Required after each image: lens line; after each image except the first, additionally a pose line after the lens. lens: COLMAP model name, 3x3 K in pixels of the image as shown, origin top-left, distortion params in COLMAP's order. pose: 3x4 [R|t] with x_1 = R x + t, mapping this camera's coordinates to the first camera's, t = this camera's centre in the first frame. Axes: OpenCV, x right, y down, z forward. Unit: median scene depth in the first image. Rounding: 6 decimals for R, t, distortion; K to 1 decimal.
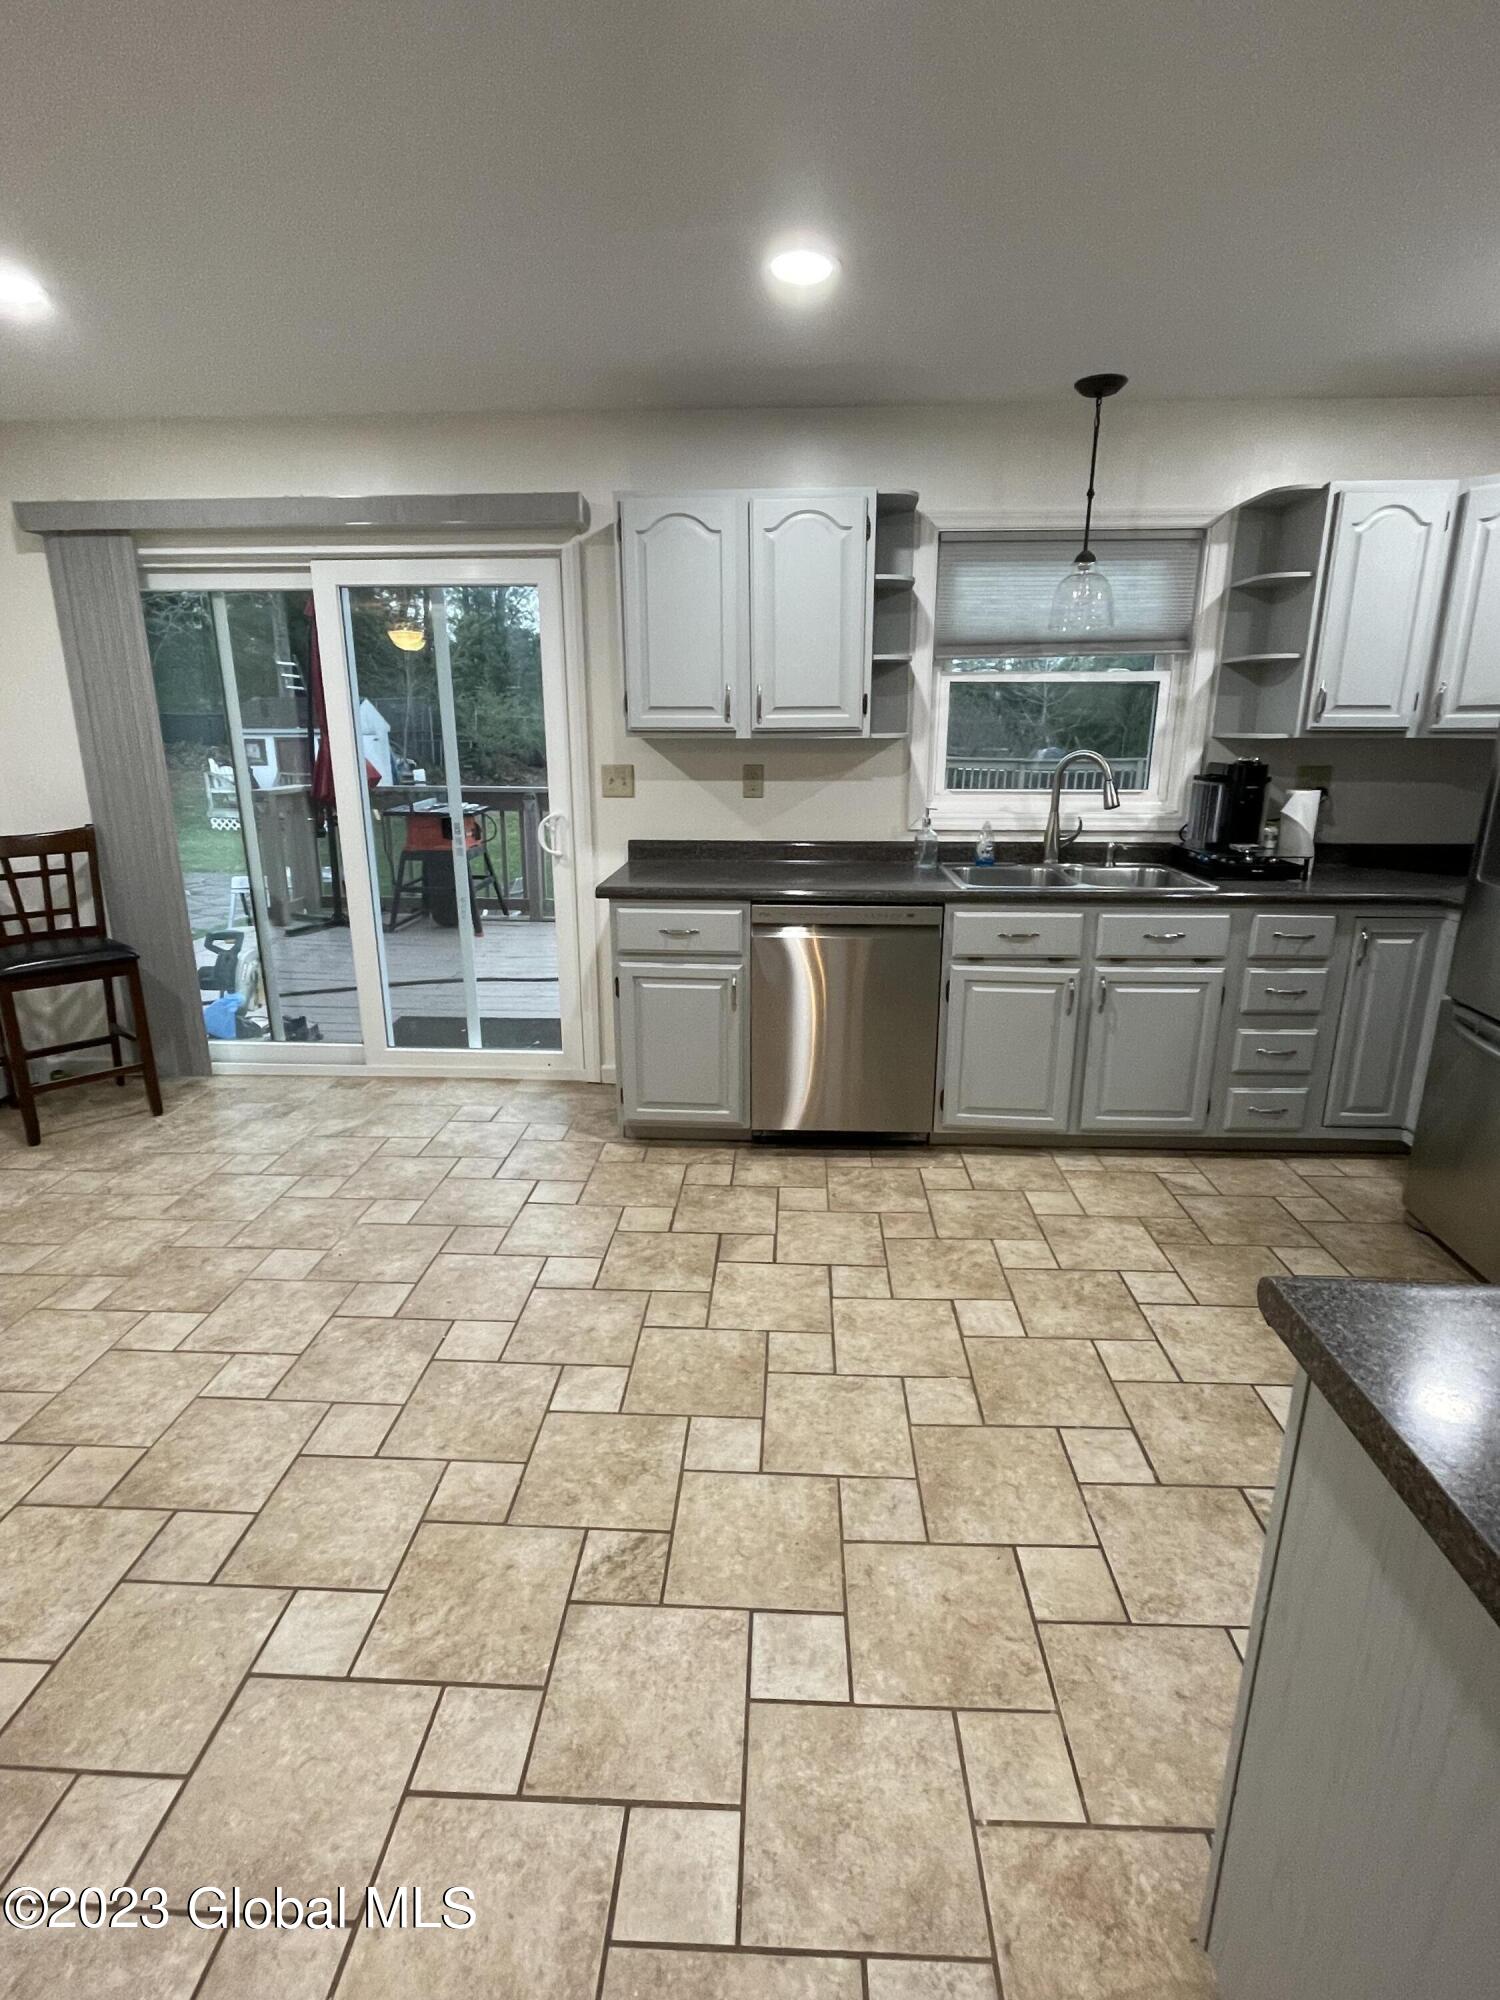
lens RADIAL K [[964.4, 0, 754.4], [0, 964.4, 996.0], [0, 0, 1]] dist [-0.004877, -0.000580]
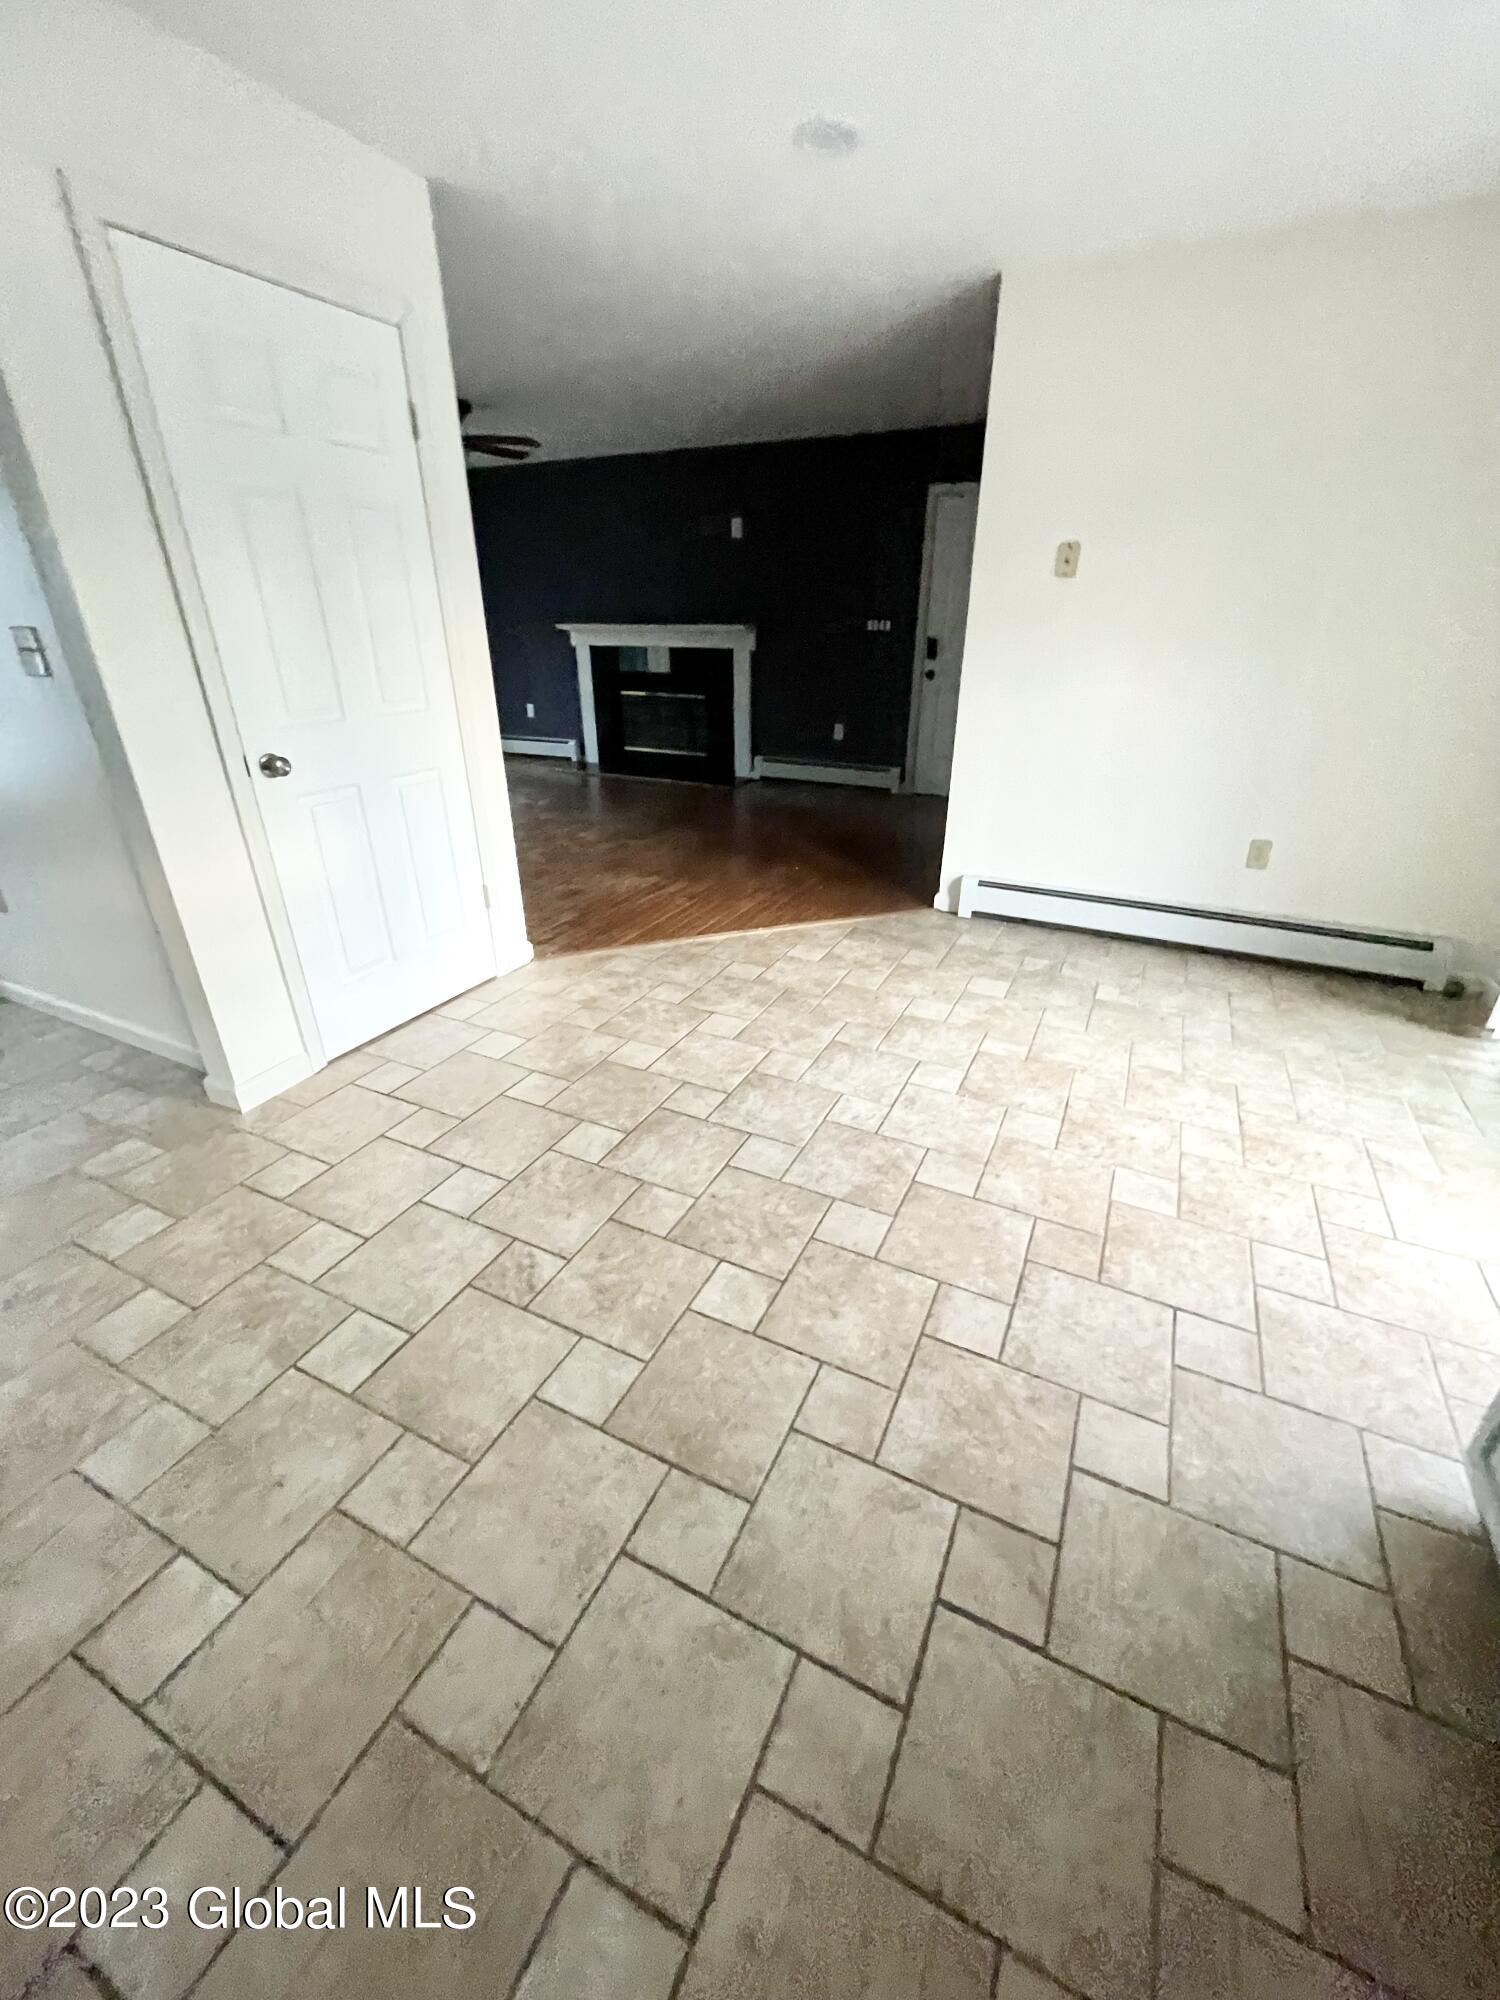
lens RADIAL K [[797.7, 0, 754.6], [0, 797.7, 1005.7], [0, 0, 1]] dist [-0.006764, 0.000250]
pose [[-0.398542, 0.402283, -0.824216, 0.358953], [-0.251119, 0.816466, 0.519926, -0.246869], [0.882102, 0.414189, -0.224375, 1.053465]]
